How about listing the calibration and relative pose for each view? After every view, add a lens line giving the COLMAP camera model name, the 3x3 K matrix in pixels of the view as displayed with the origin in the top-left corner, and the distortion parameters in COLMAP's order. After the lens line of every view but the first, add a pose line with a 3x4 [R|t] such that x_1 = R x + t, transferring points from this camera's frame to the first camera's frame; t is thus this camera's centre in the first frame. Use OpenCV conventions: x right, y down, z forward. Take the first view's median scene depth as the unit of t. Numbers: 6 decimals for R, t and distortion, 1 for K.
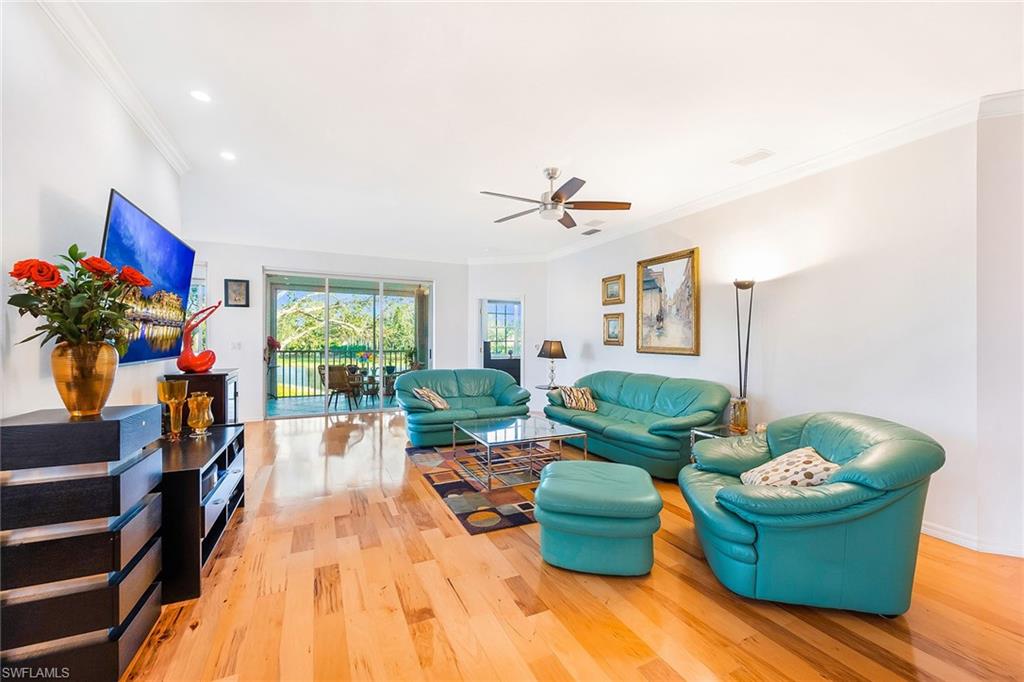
lens RADIAL K [[403.8, 0, 509.1], [0, 403.8, 346.1], [0, 0, 1]] dist [0.001247, 0.000078]
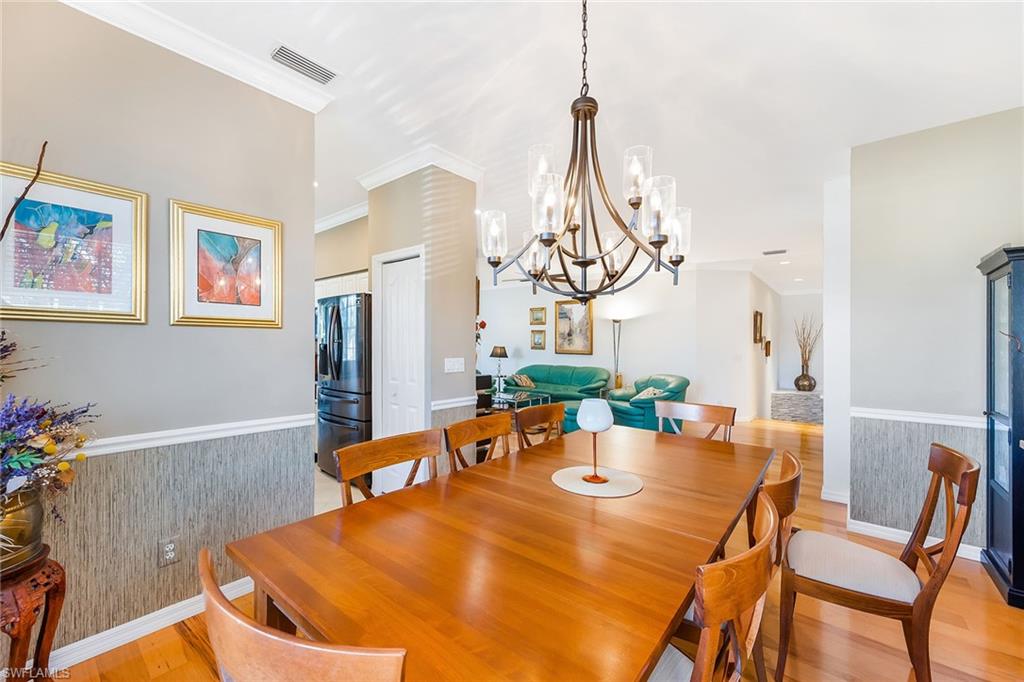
lens RADIAL K [[412.8, 0, 508.5], [0, 412.8, 357.5], [0, 0, 1]] dist [-0.000331, -0.000091]
pose [[0.903994, -0.009383, 0.427443, -0.618995], [0.001453, 0.999821, 0.018875, -0.001067], [-0.427544, -0.016442, 0.903845, -0.517919]]
